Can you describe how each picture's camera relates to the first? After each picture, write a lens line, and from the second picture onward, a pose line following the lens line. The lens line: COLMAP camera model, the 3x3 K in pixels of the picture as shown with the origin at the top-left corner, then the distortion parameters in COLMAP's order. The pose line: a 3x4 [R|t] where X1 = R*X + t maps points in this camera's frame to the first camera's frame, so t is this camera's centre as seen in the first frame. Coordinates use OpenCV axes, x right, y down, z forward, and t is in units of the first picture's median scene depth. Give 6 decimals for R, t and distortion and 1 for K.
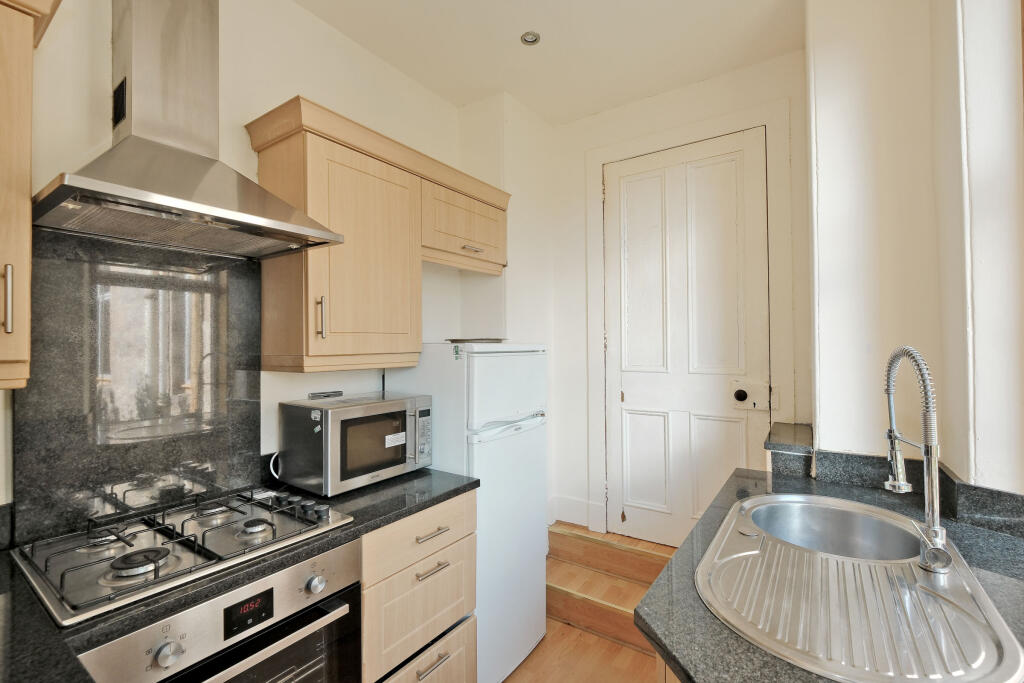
lens RADIAL K [[452.5, 0, 515.1], [0, 452.5, 341.1], [0, 0, 1]] dist [-0.001555, 0.000689]
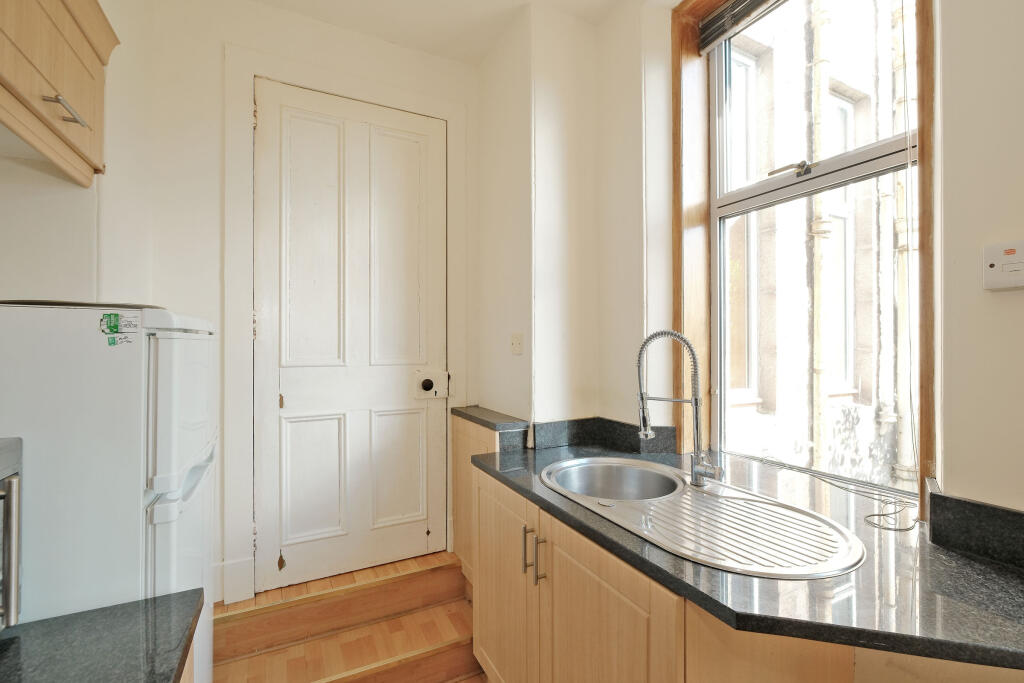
lens RADIAL K [[452.5, 0, 515.0], [0, 452.5, 343.7], [0, 0, 1]] dist [-0.001555, 0.000689]
pose [[0.474897, 0.006992, 0.880014, -0.248389], [-0.011267, 0.999935, -0.001865, 0.026901], [-0.879969, -0.009029, 0.474945, 0.330457]]
